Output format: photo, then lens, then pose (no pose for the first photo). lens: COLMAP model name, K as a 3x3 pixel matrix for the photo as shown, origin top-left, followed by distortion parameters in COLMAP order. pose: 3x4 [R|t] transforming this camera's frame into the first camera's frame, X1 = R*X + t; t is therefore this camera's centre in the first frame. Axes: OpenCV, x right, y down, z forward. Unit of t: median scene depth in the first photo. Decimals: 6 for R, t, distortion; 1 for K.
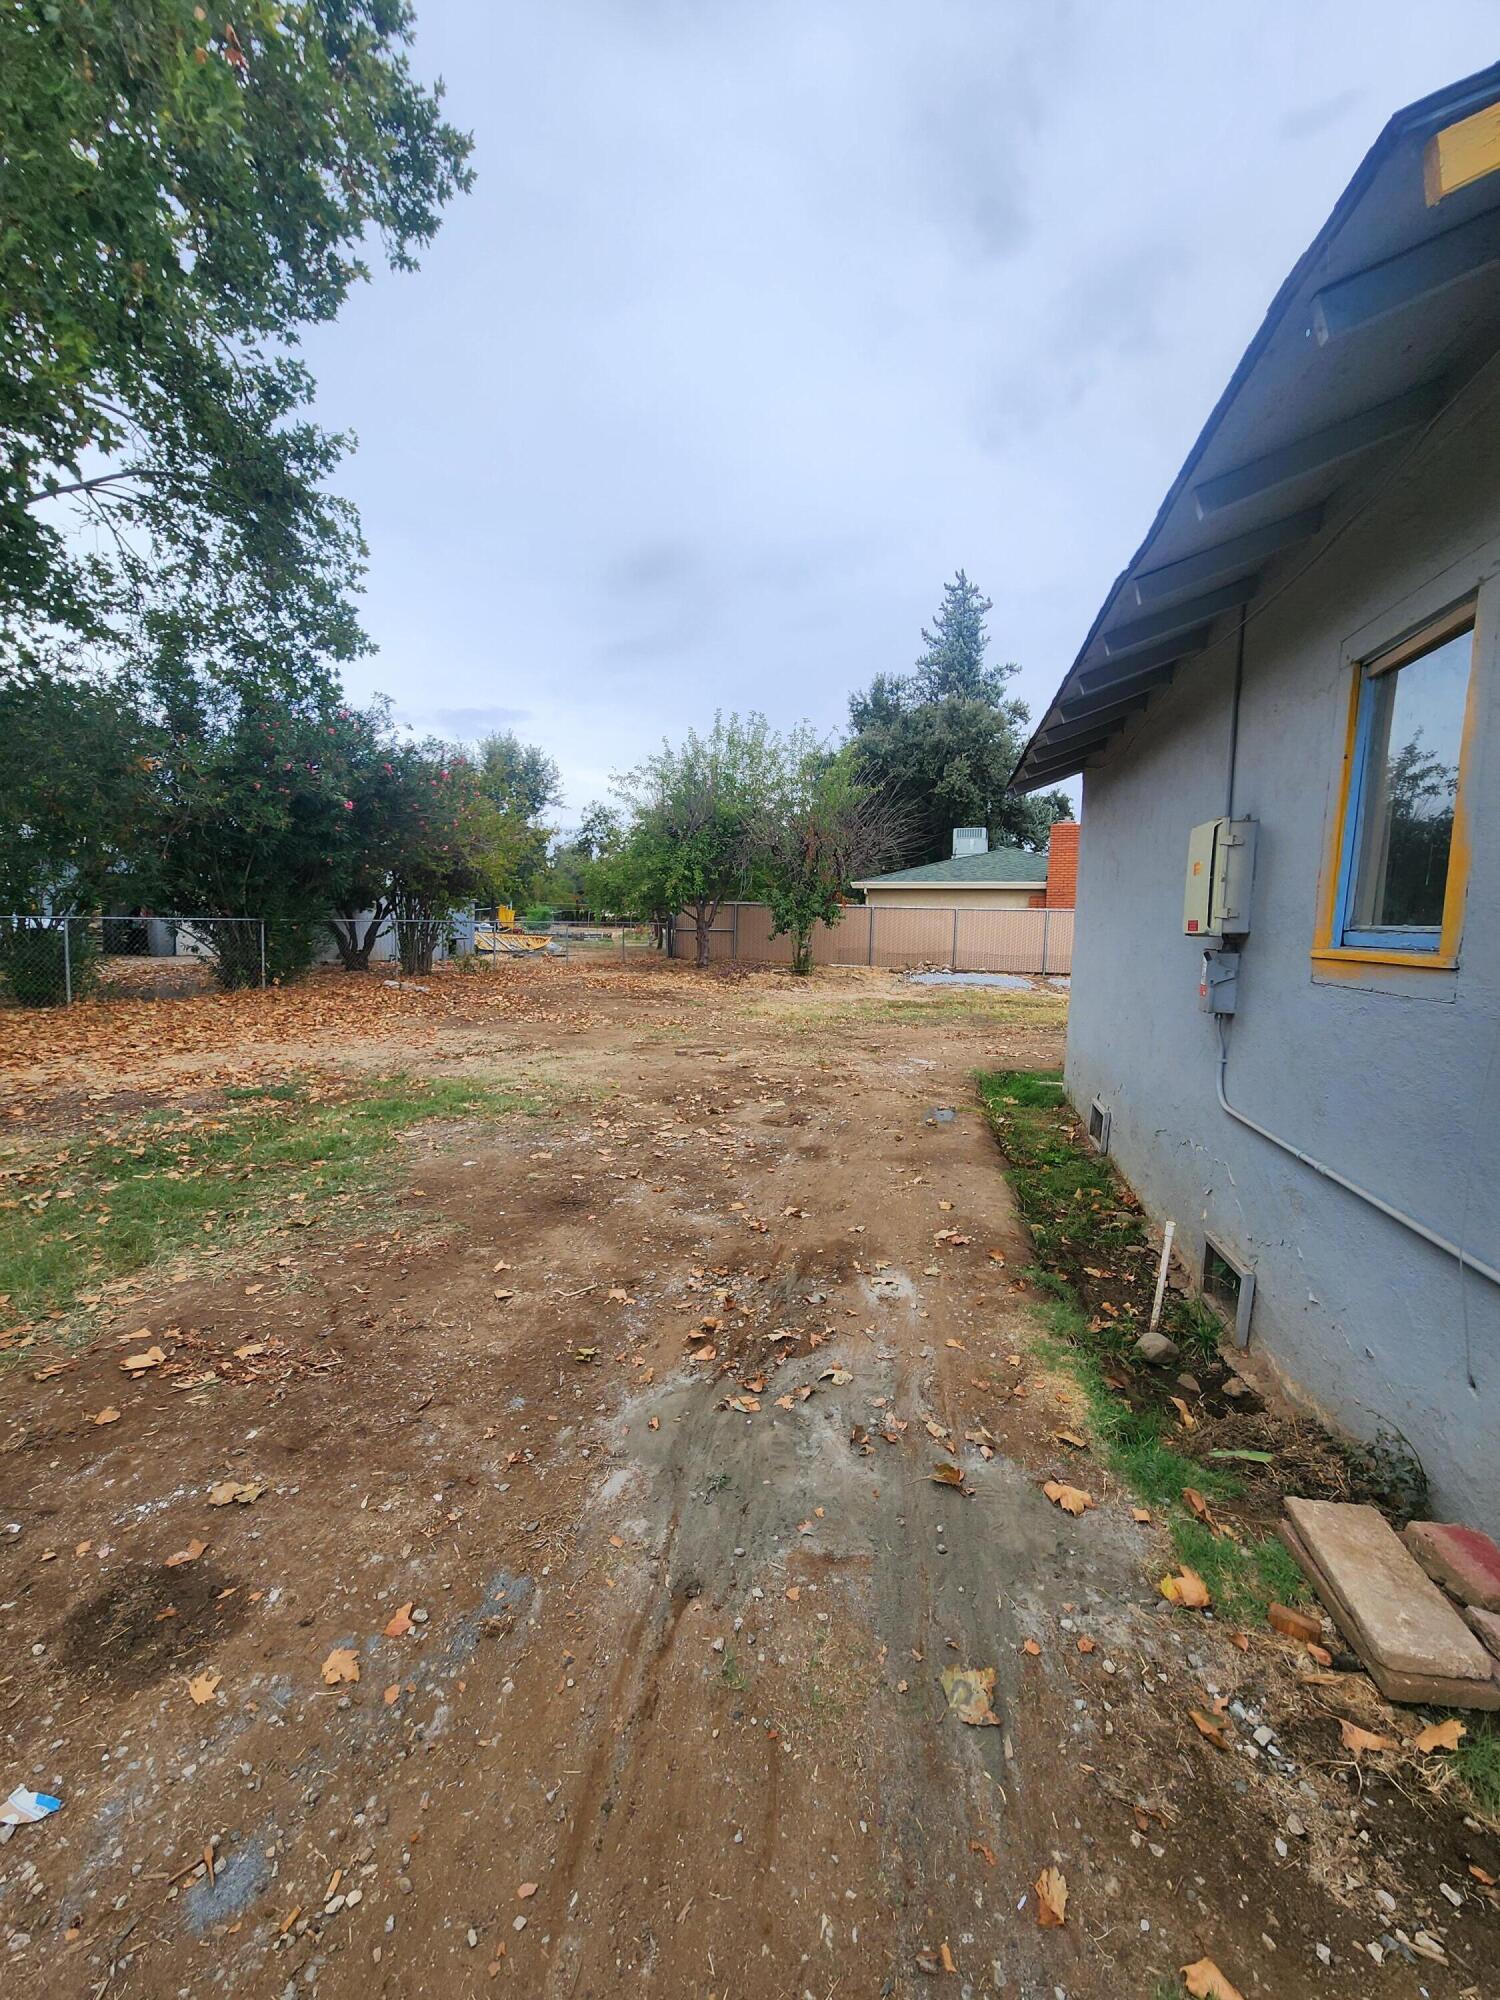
lens RADIAL K [[803.0, 0, 750.0], [0, 803.0, 1000.0], [0, 0, 1]] dist [0.000403, -0.000351]
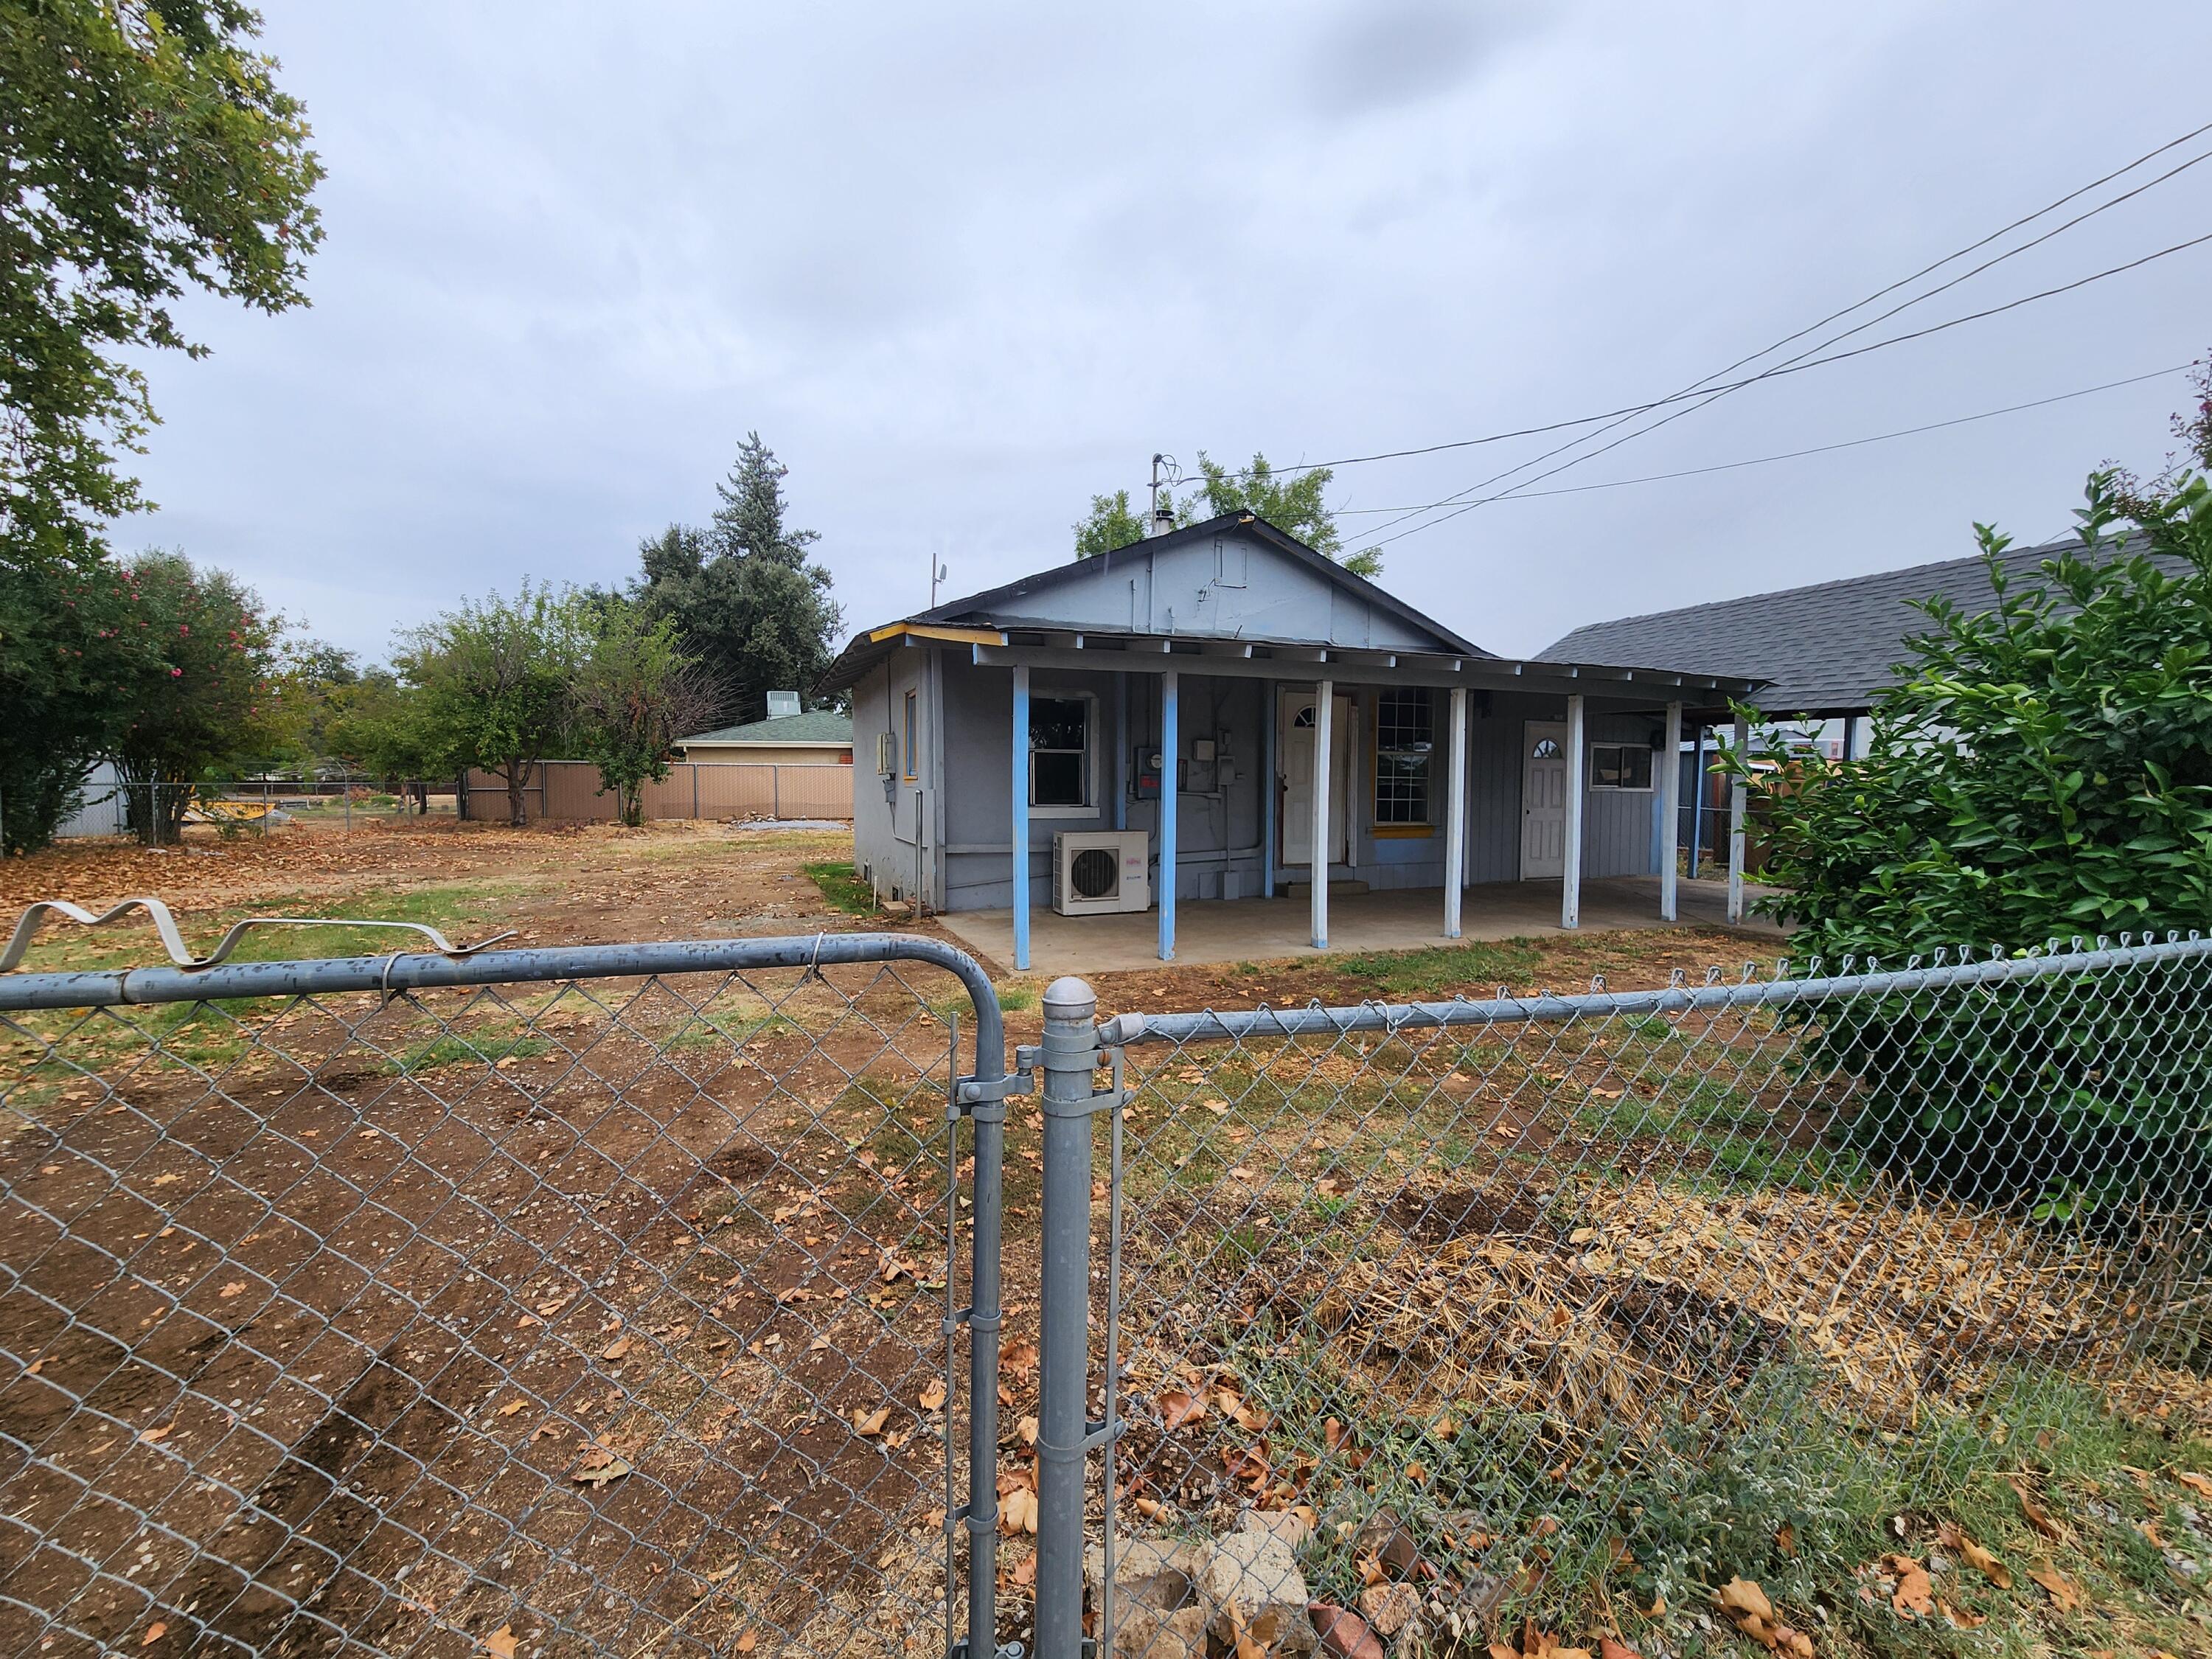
lens RADIAL K [[888.1, 0, 1107.1], [0, 888.1, 838.2], [0, 0, 1]] dist [0.000403, -0.000351]
pose [[0.818067, -0.056397, 0.572351, -0.070945], [0.073907, 0.997238, -0.007372, 0.027899], [-0.570355, 0.048331, 0.819975, -0.243733]]
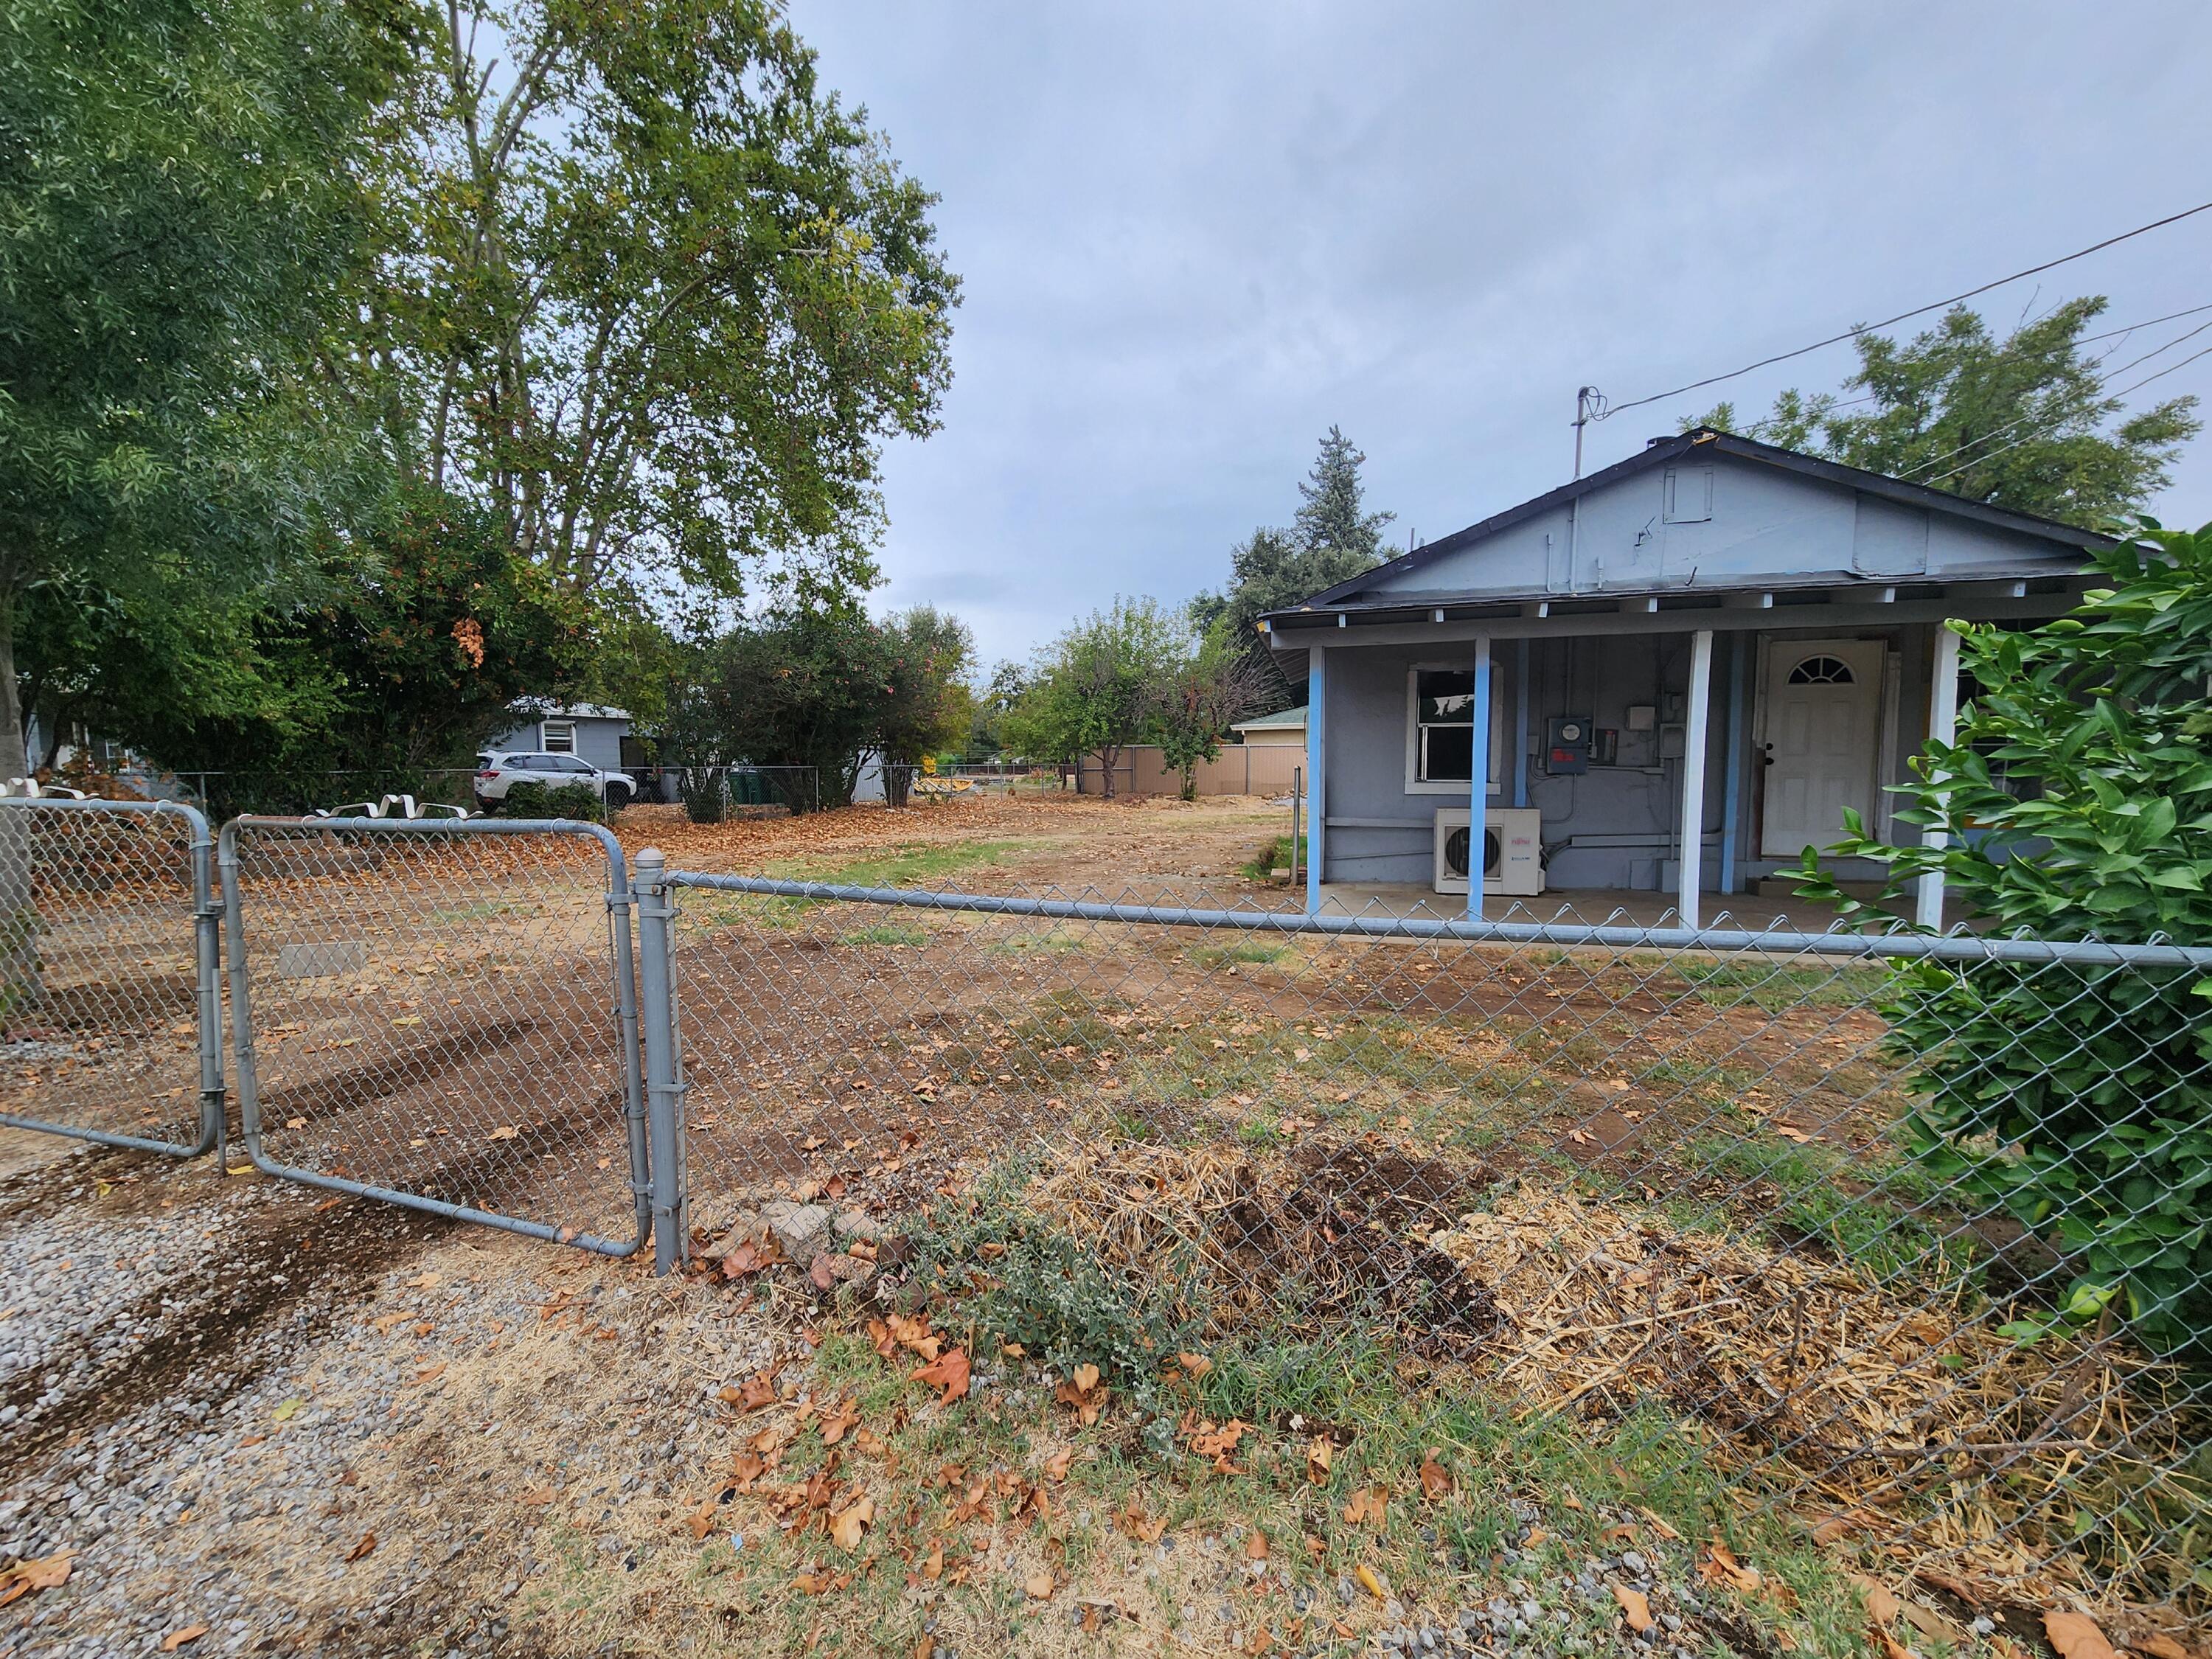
lens RADIAL K [[900.8, 0, 1138.3], [0, 900.8, 835.0], [0, 0, 1]] dist [0.003532, 0.000114]
pose [[0.999550, -0.029018, -0.007598, -0.003660], [0.028844, 0.999338, -0.022151, 0.035813], [0.008236, 0.021922, 0.999726, -0.291464]]
